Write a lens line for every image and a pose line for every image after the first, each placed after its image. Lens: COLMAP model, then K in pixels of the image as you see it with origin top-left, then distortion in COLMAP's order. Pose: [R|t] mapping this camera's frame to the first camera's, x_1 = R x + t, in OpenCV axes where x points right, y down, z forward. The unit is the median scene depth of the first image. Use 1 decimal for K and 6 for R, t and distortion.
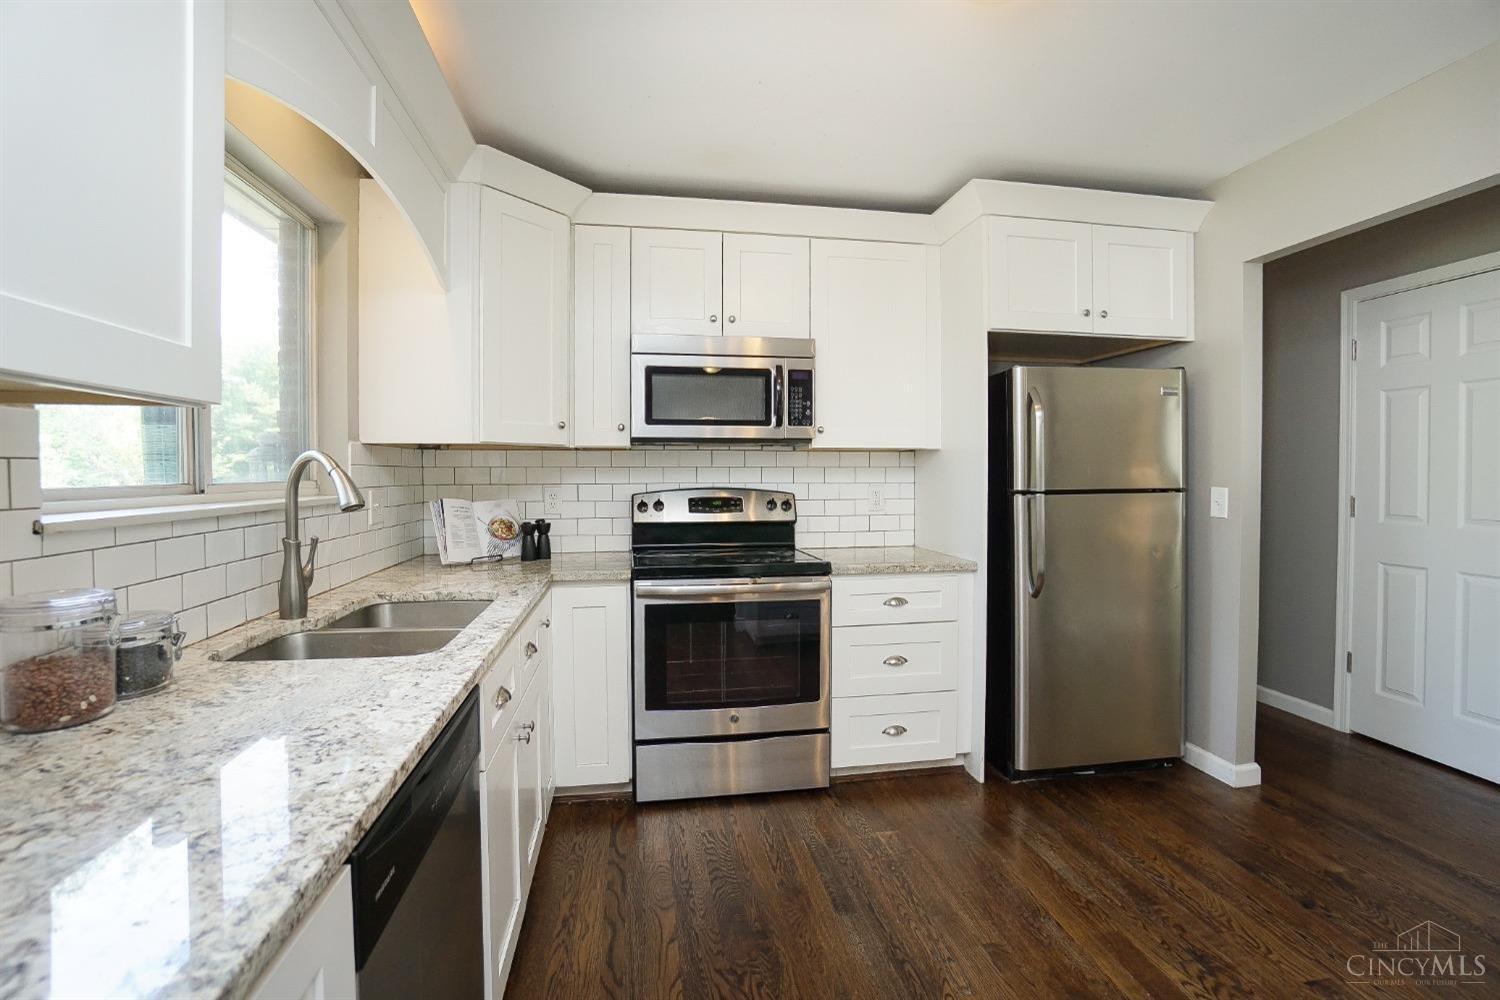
lens RADIAL K [[671.5, 0, 744.2], [0, 671.5, 486.9], [0, 0, 1]] dist [-0.063138, 0.027042]
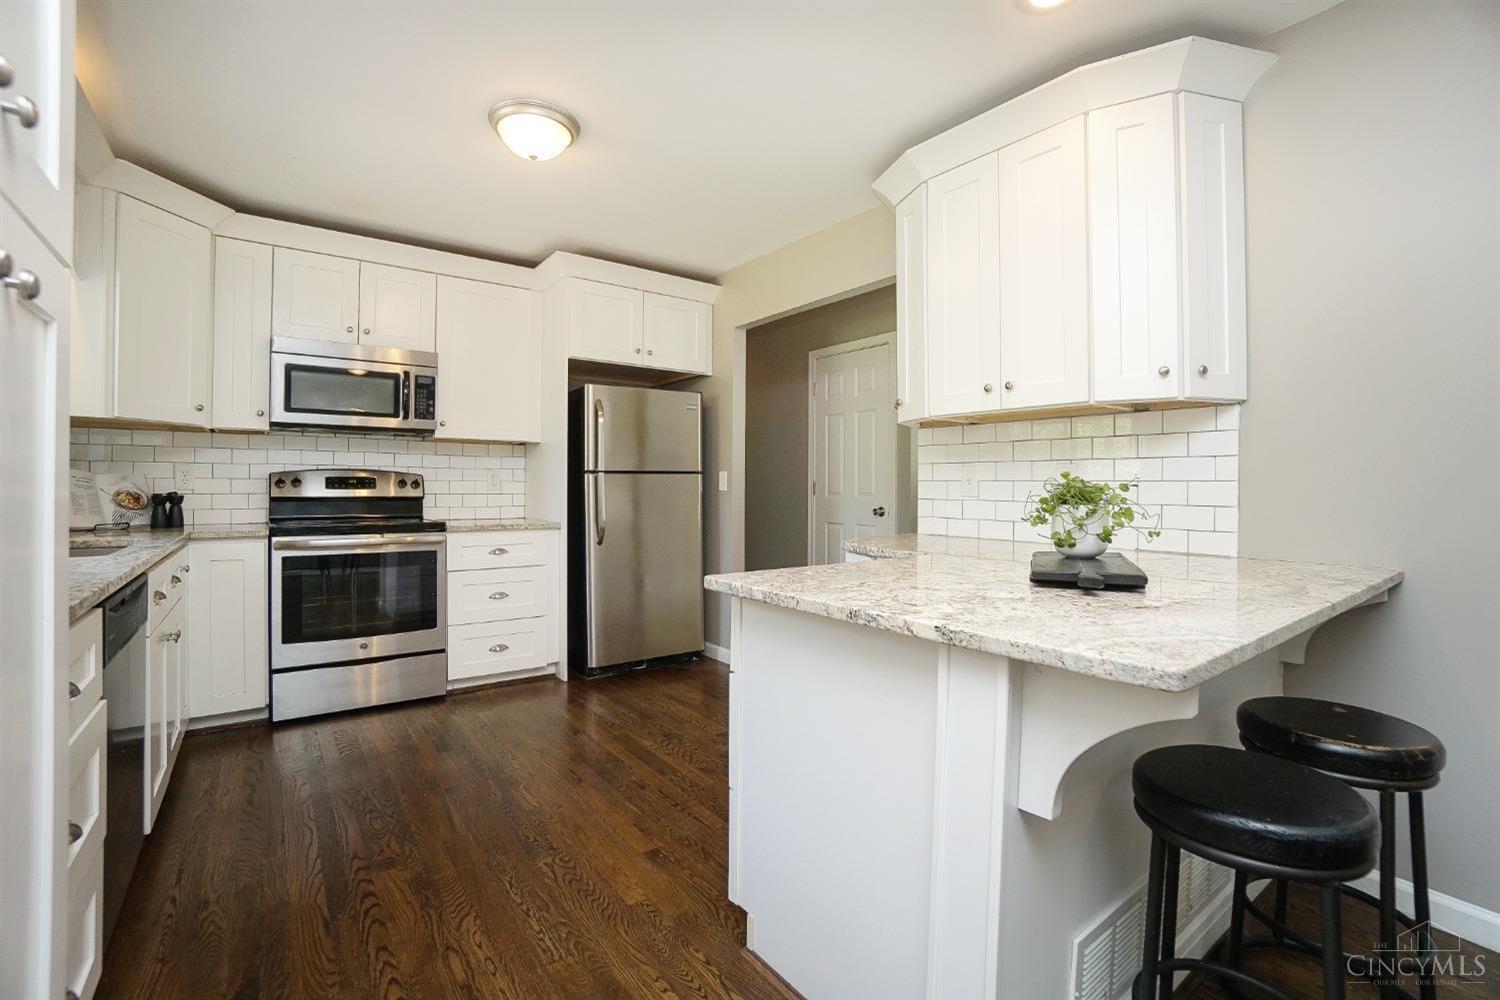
lens RADIAL K [[671.5, 0, 744.2], [0, 671.5, 486.9], [0, 0, 1]] dist [-0.063138, 0.027042]
pose [[0.891845, 0.006793, 0.452291, 0.058465], [0.004880, 0.999685, -0.024636, 0.075092], [-0.452315, 0.024179, 0.891530, -0.419535]]
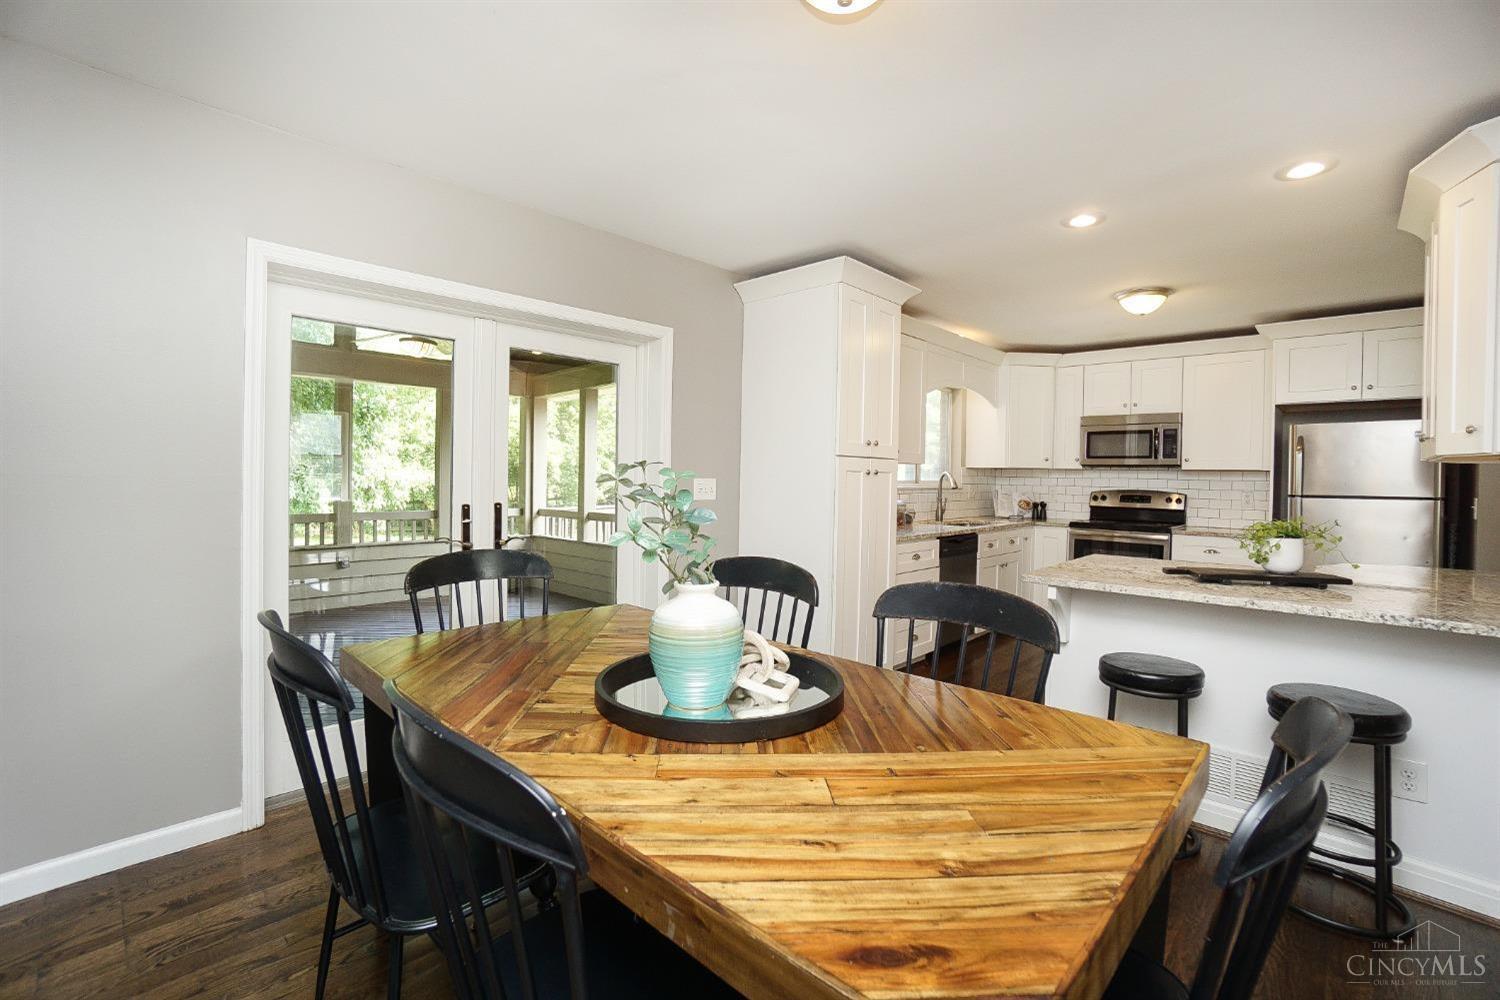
lens RADIAL K [[671.5, 0, 744.2], [0, 671.5, 486.9], [0, 0, 1]] dist [-0.063138, 0.027042]
pose [[0.601526, 0.025484, -0.798446, 0.882887], [-0.039183, 0.999229, 0.002373, 0.035854], [0.797892, 0.029858, 0.602061, -1.141567]]
